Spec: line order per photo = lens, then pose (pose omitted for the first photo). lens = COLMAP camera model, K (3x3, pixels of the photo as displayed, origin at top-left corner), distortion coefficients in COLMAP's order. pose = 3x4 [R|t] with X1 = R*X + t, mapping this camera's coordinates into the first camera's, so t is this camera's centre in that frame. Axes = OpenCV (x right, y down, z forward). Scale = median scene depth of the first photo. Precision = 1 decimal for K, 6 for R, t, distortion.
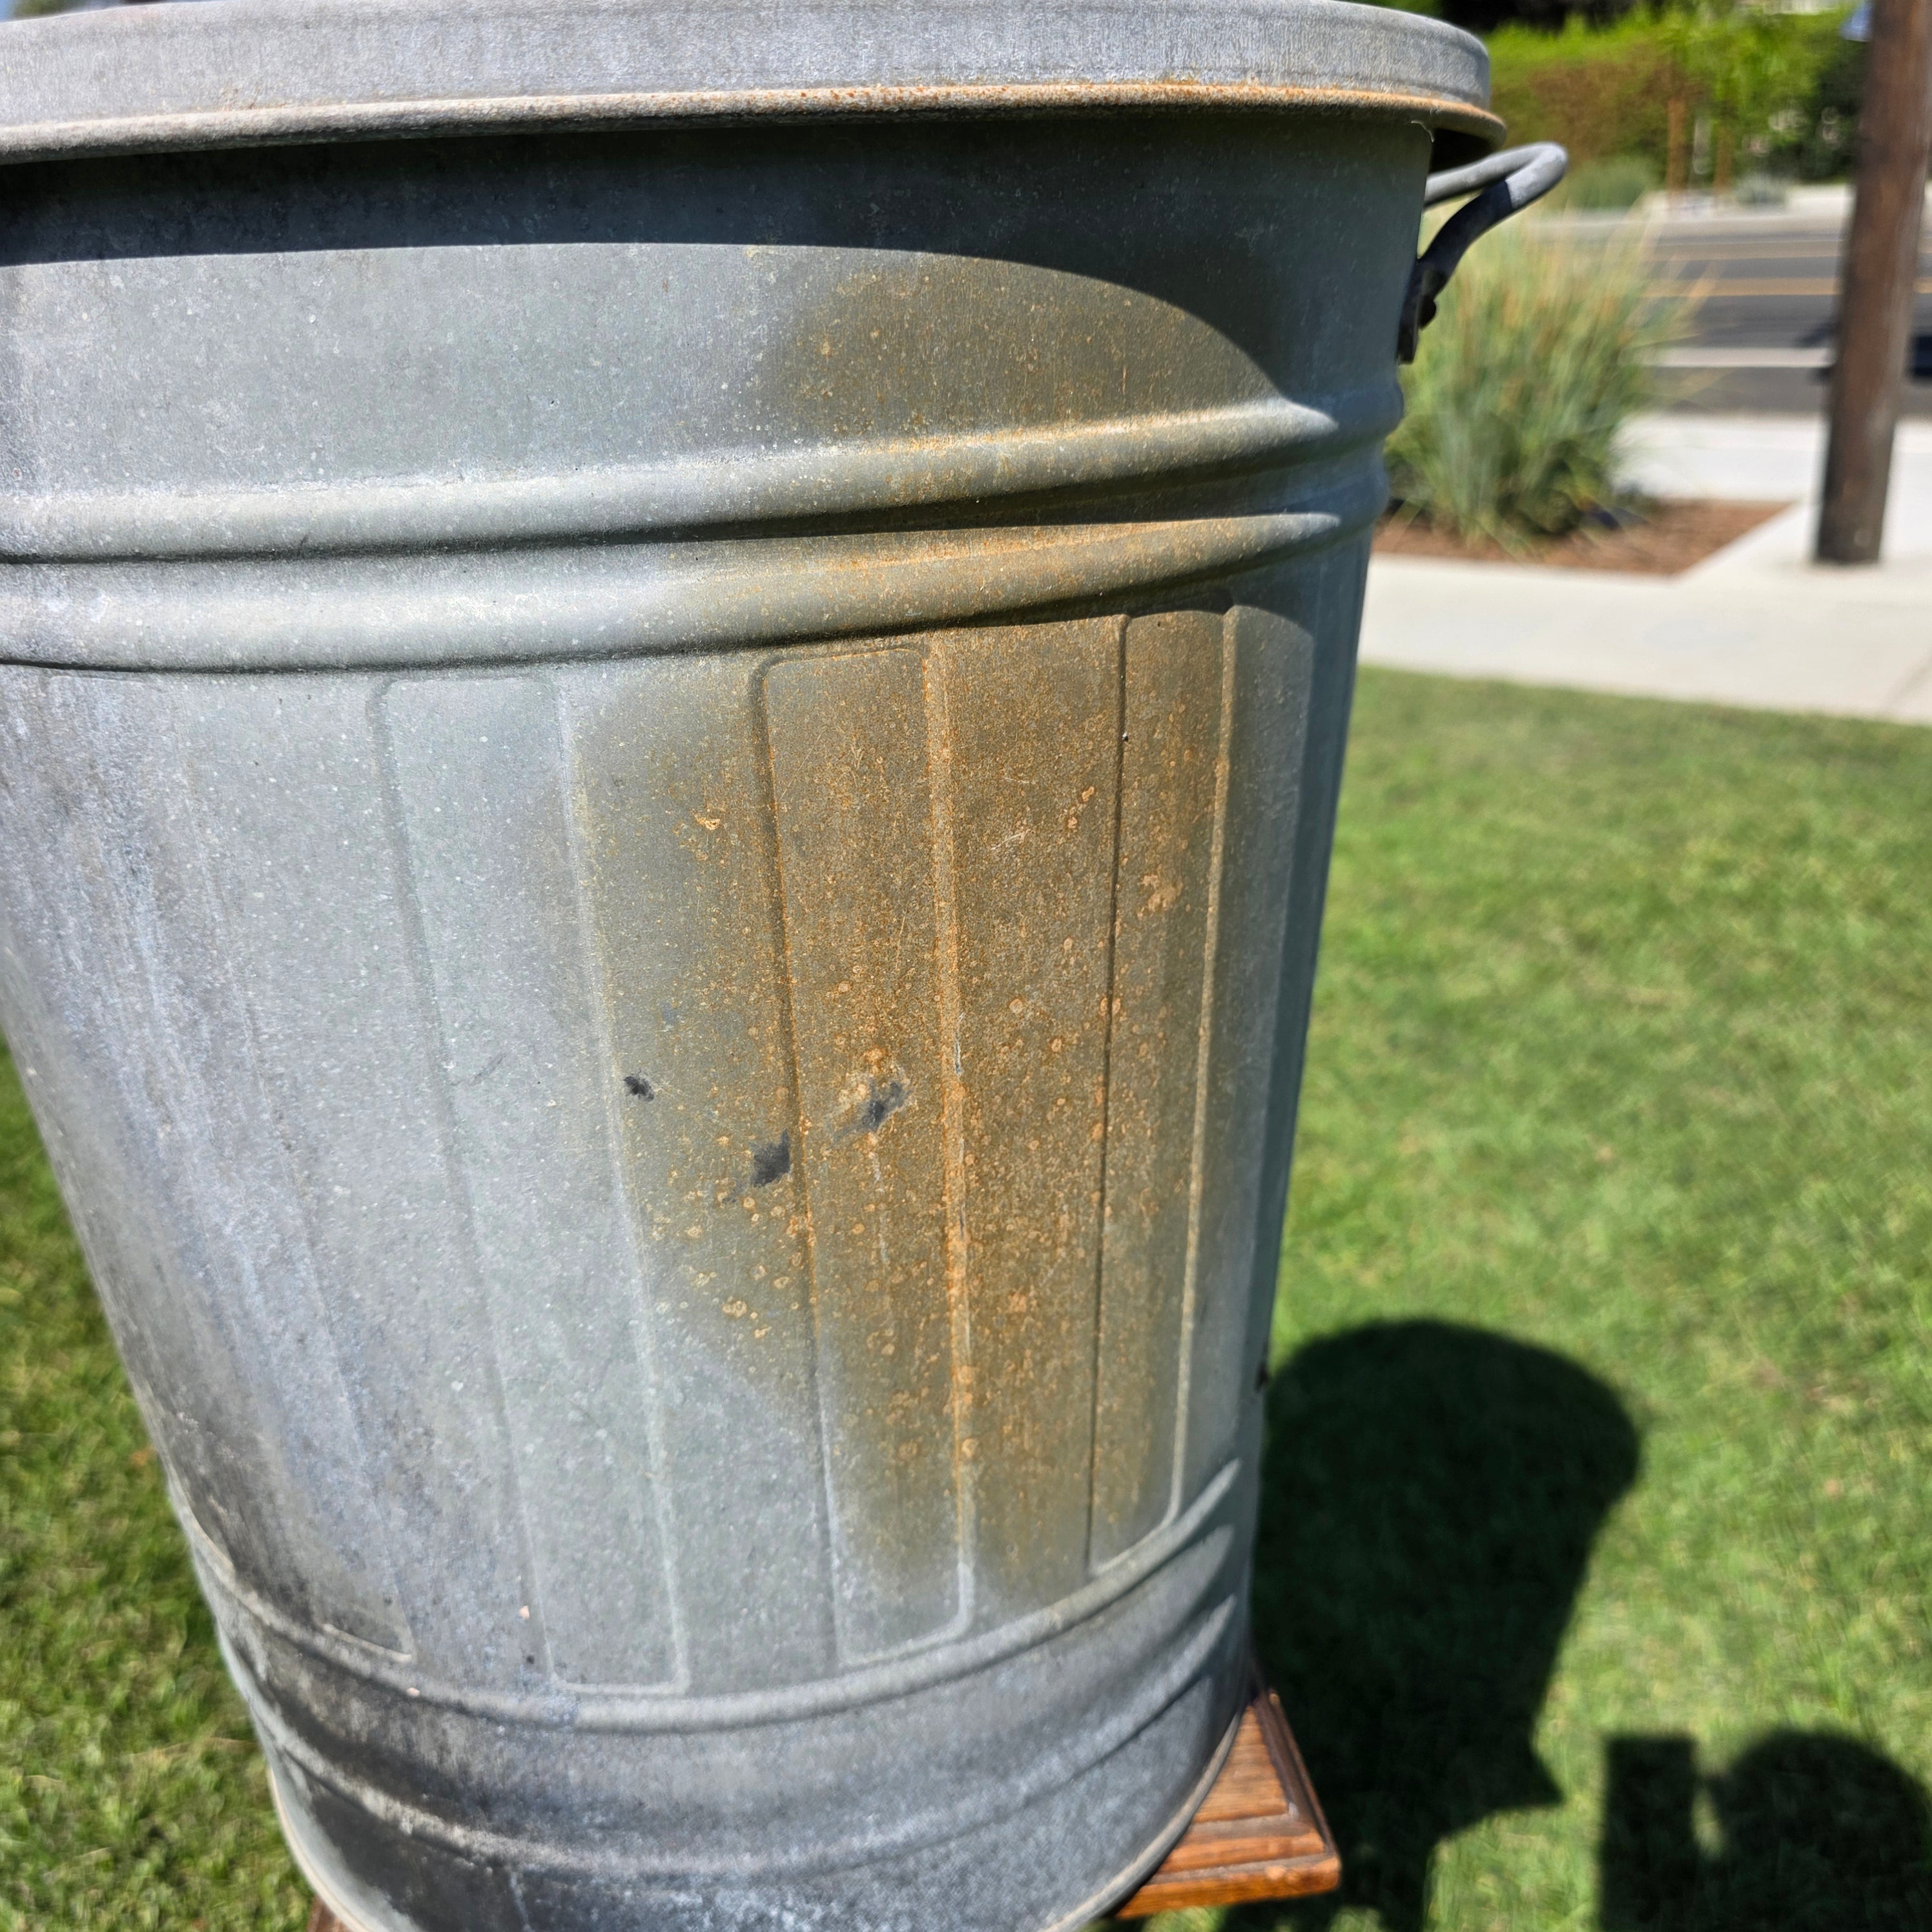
lens RADIAL K [[1696.9, 0, 927.4], [0, 1696.9, 963.2], [0, 0, 1]] dist [0.018654, -0.038618]
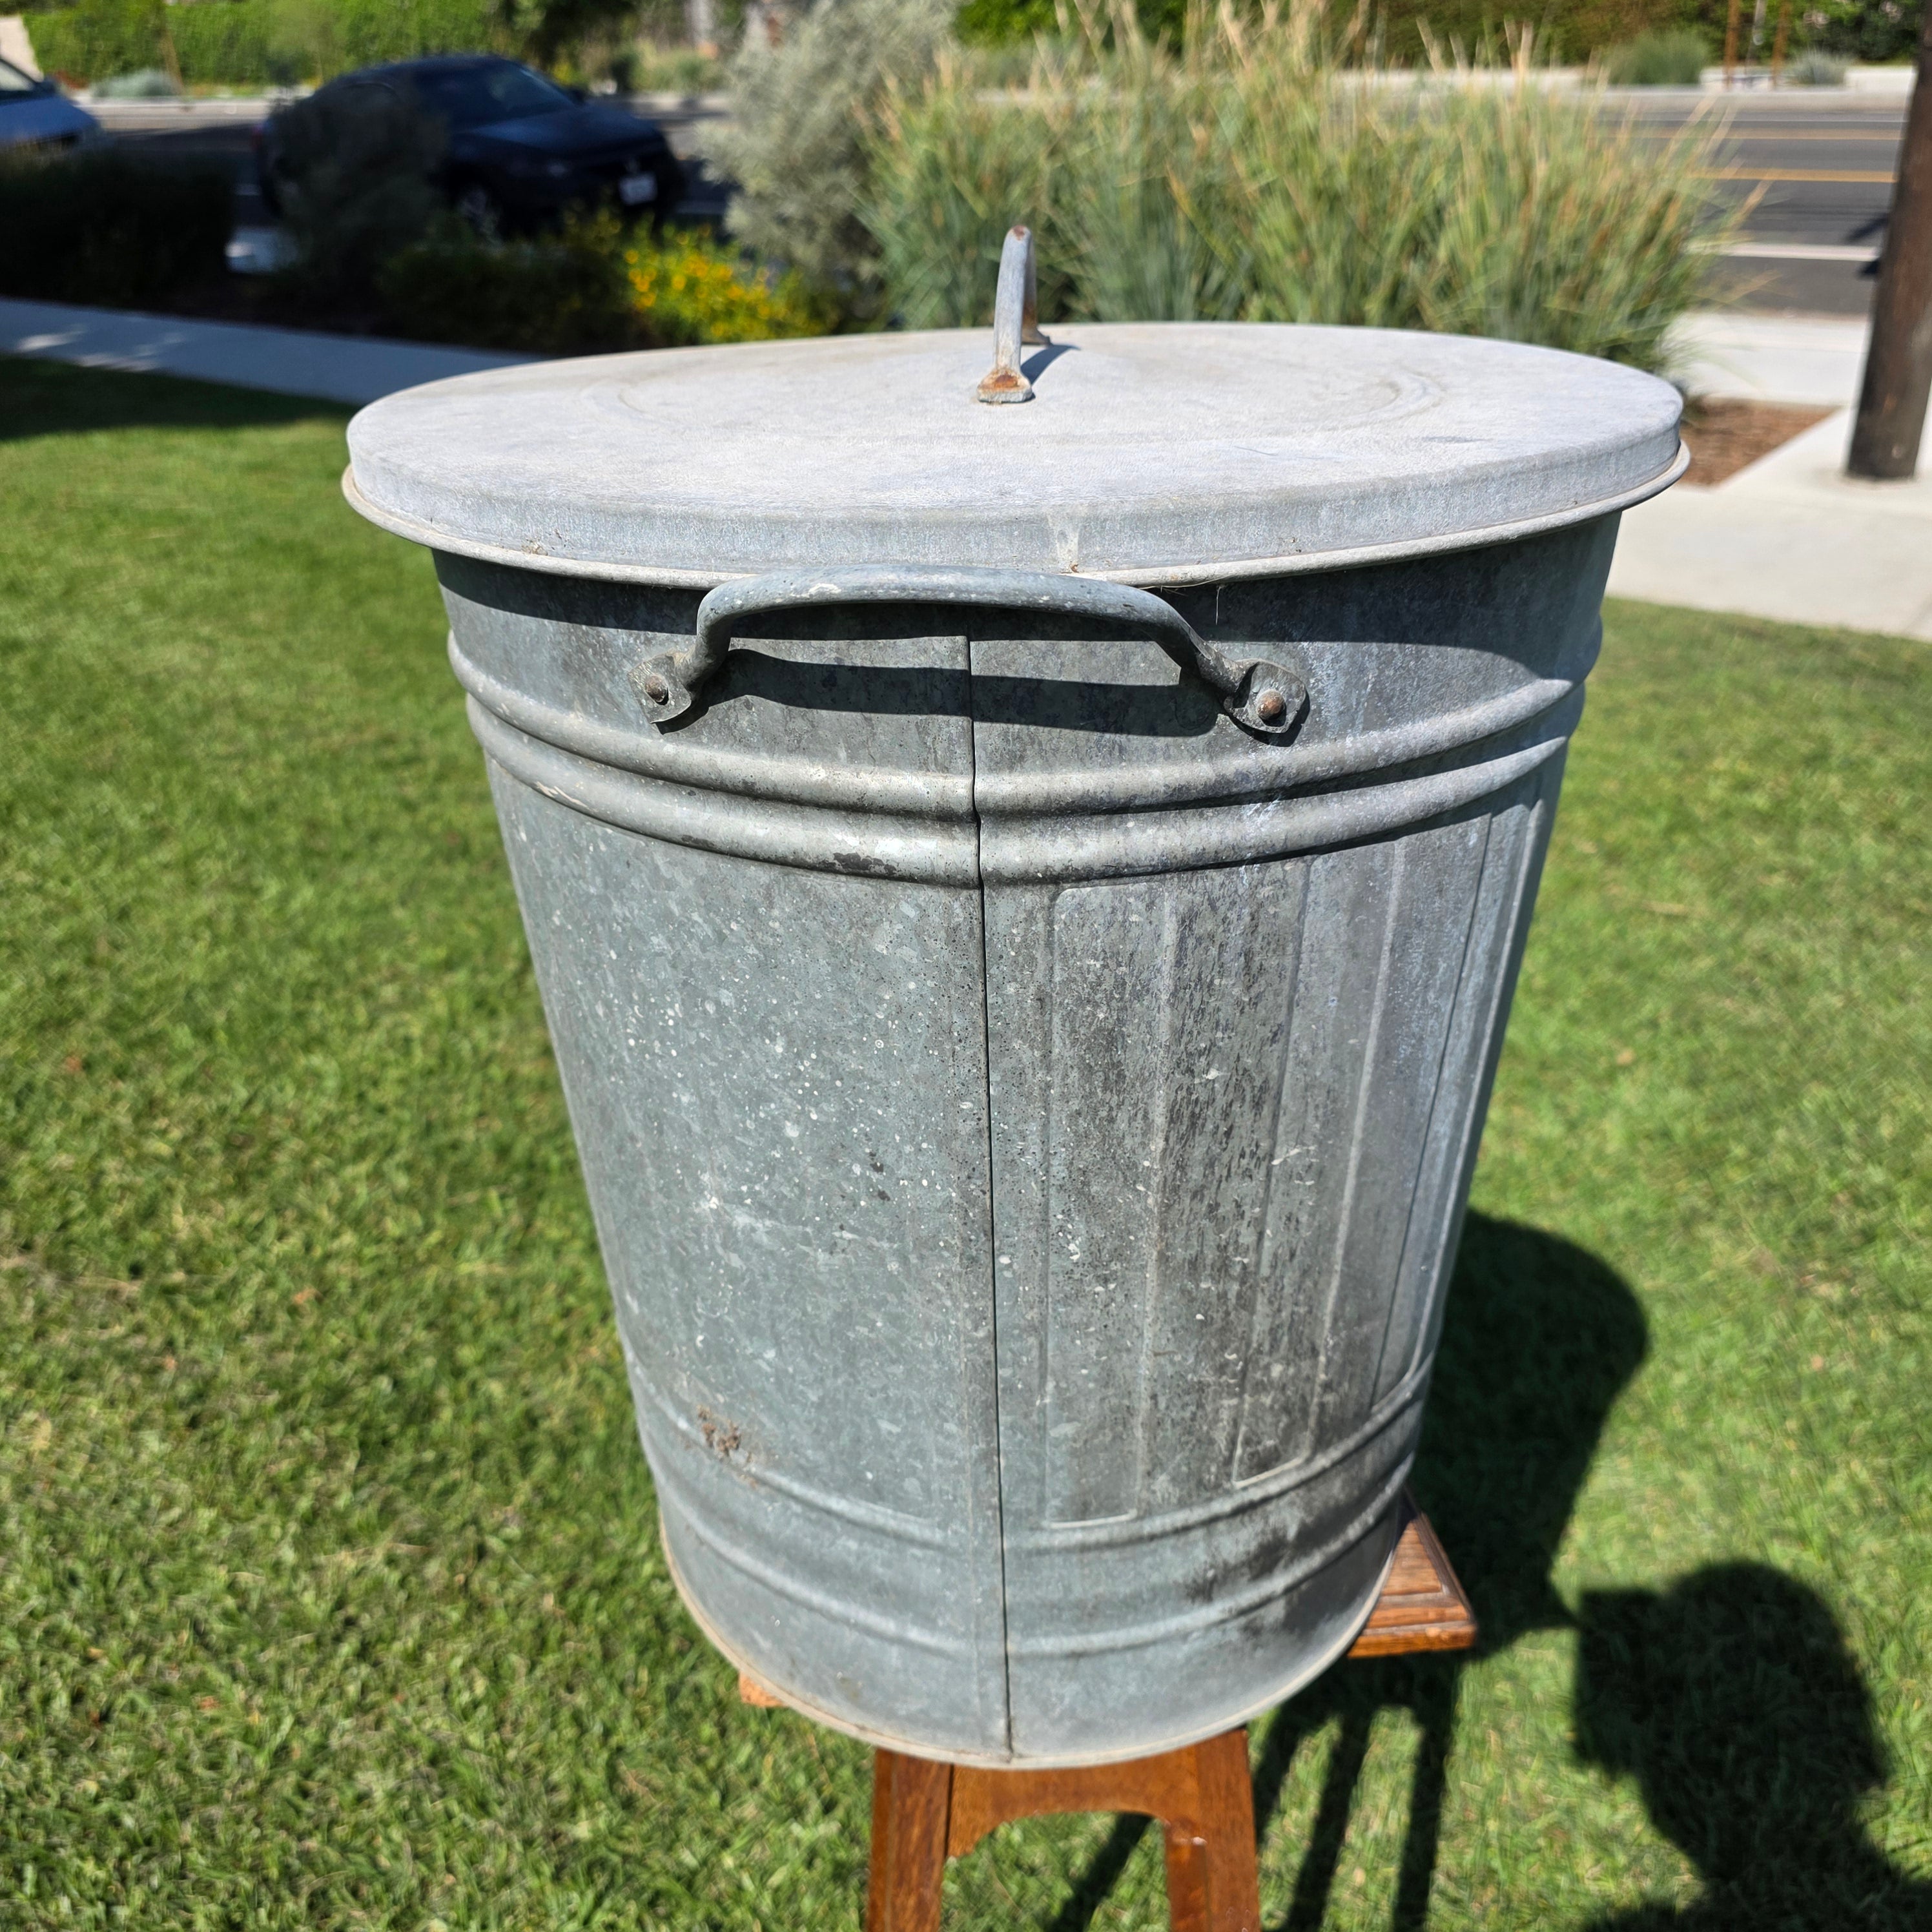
lens RADIAL K [[1696.9, 0, 940.8], [0, 1696.9, 964.0], [0, 0, 1]] dist [0.018654, -0.038618]
pose [[0.999588, 0.027040, 0.009585, -0.081143], [-0.027741, 0.996193, 0.082640, -0.039238], [-0.007314, -0.082872, 0.996533, -0.118754]]
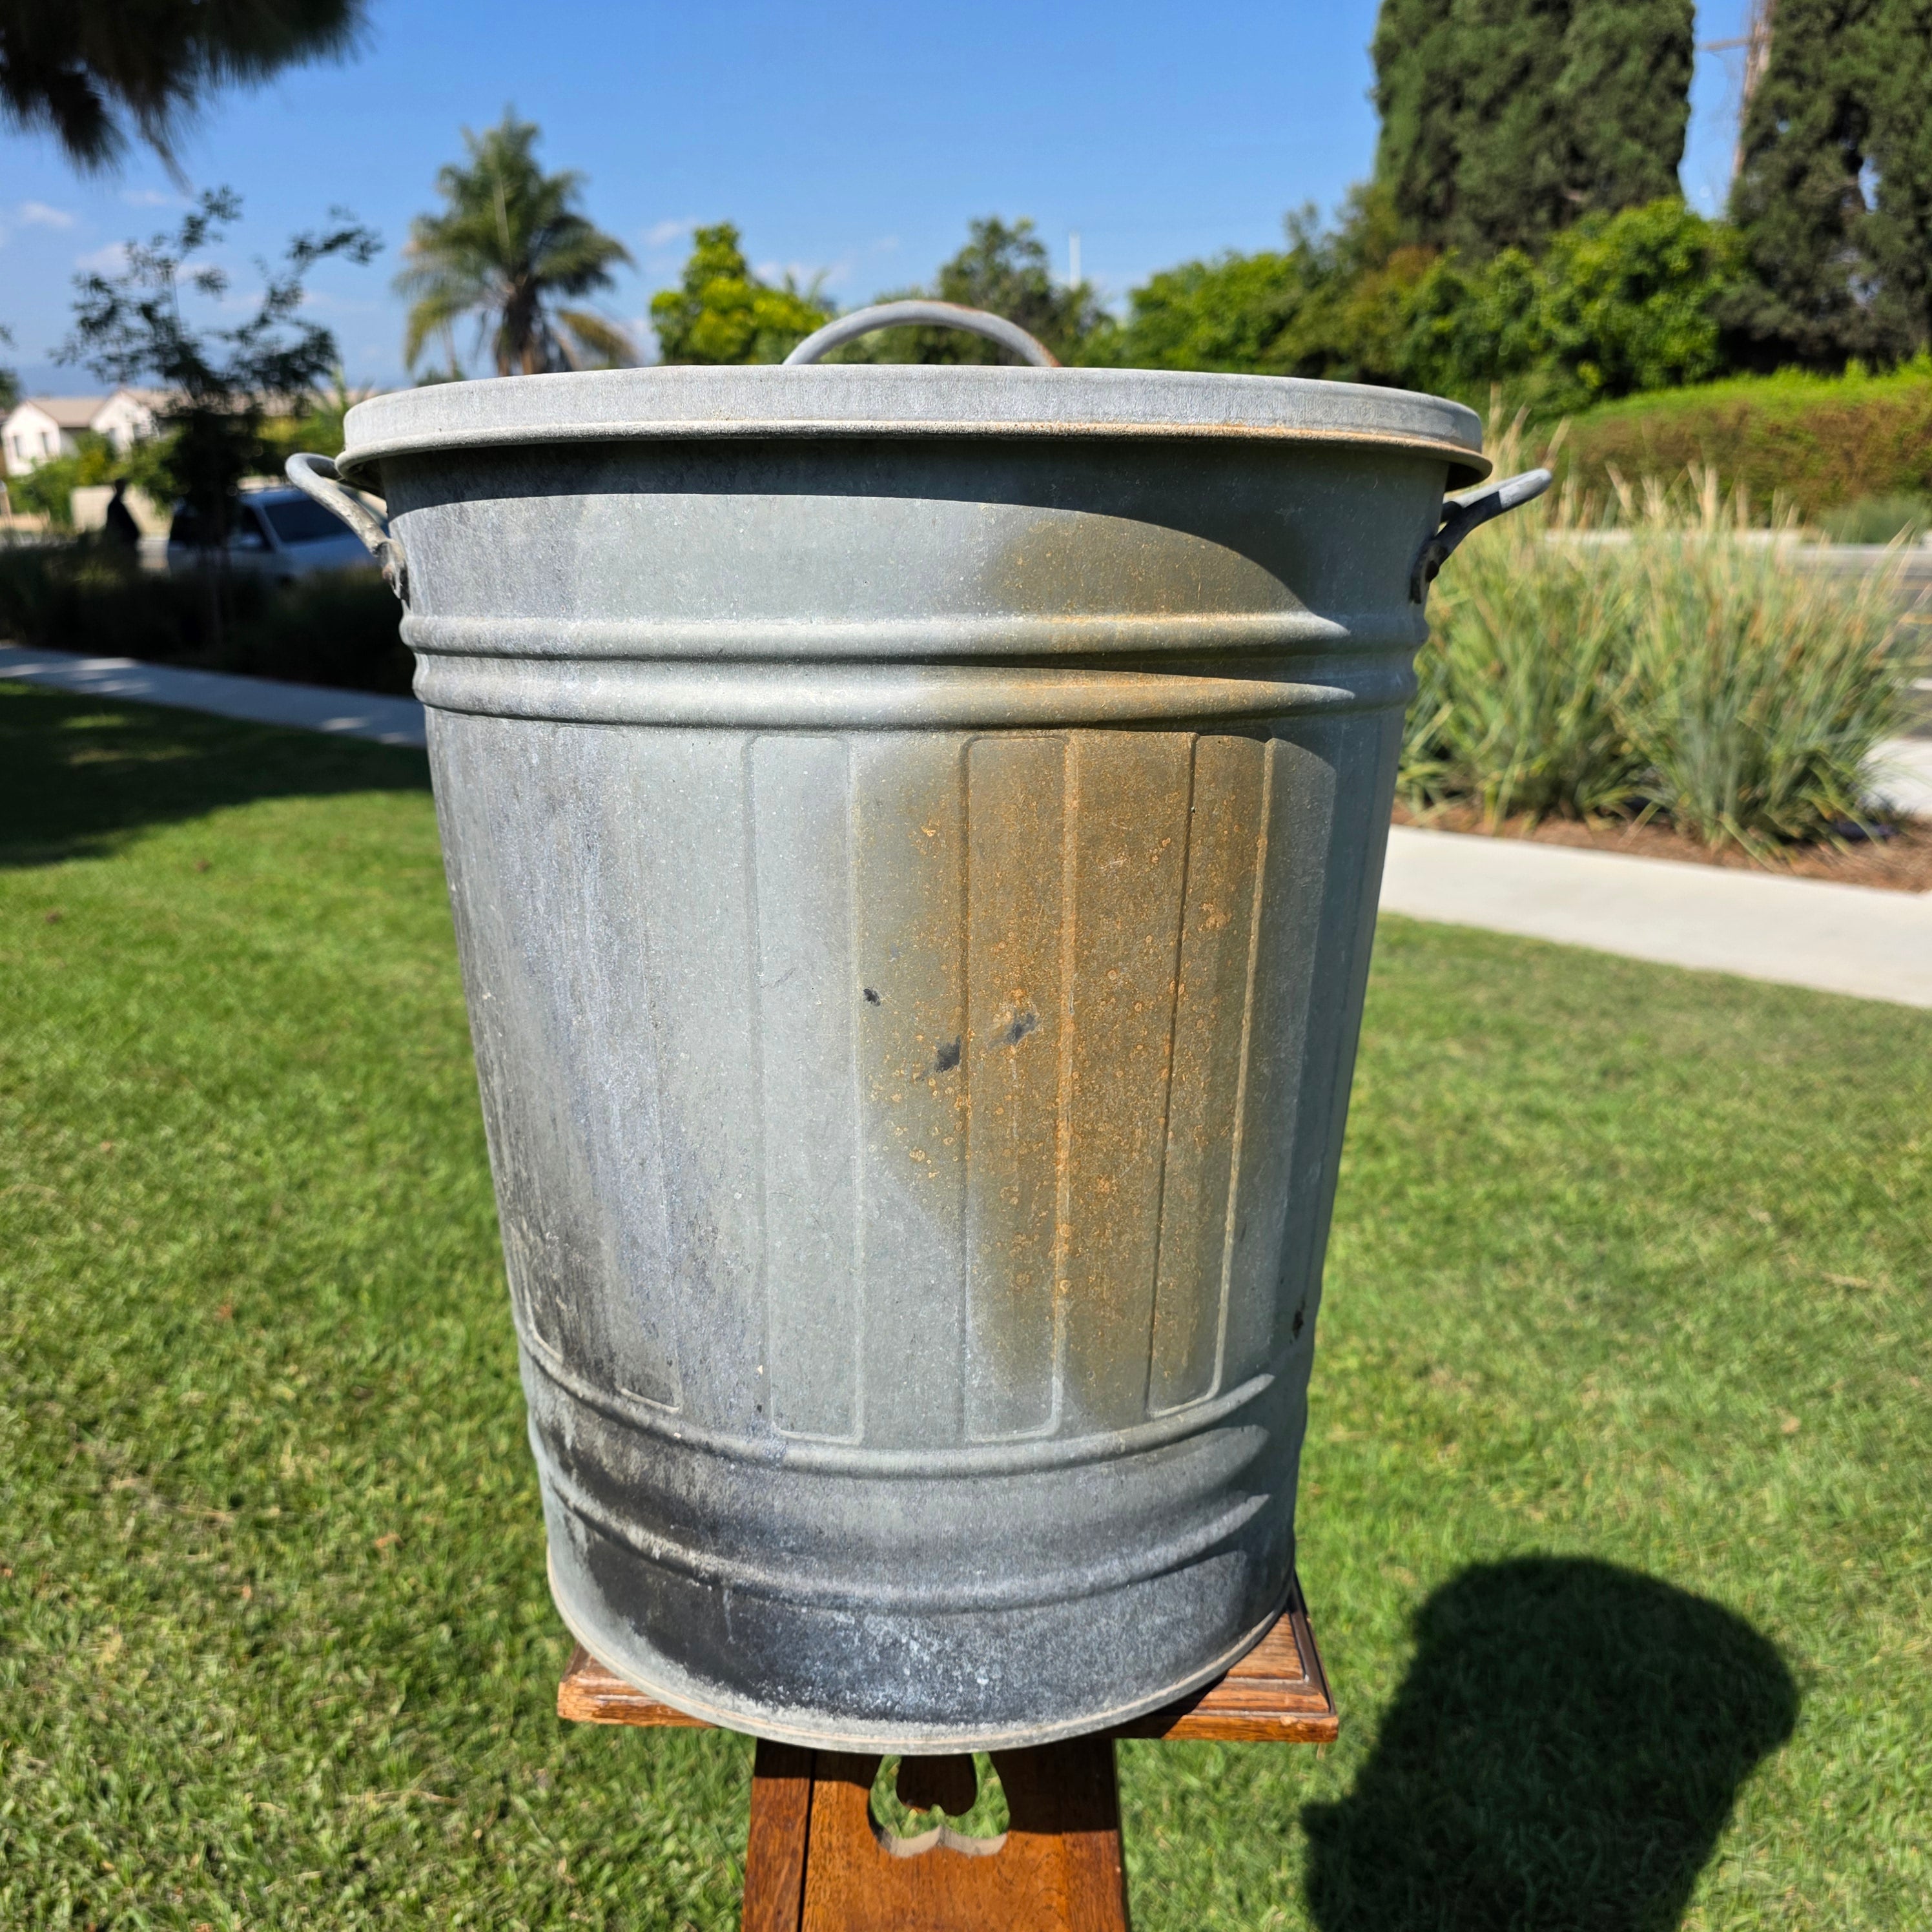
lens RADIAL K [[1696.9, 0, 954.3], [0, 1696.9, 987.0], [0, 0, 1]] dist [0.018654, -0.038618]
pose [[0.988969, 0.077008, -0.126533, 0.025917], [-0.094209, 0.986201, -0.136130, 0.063999], [0.114304, 0.146549, 0.982577, -0.135173]]
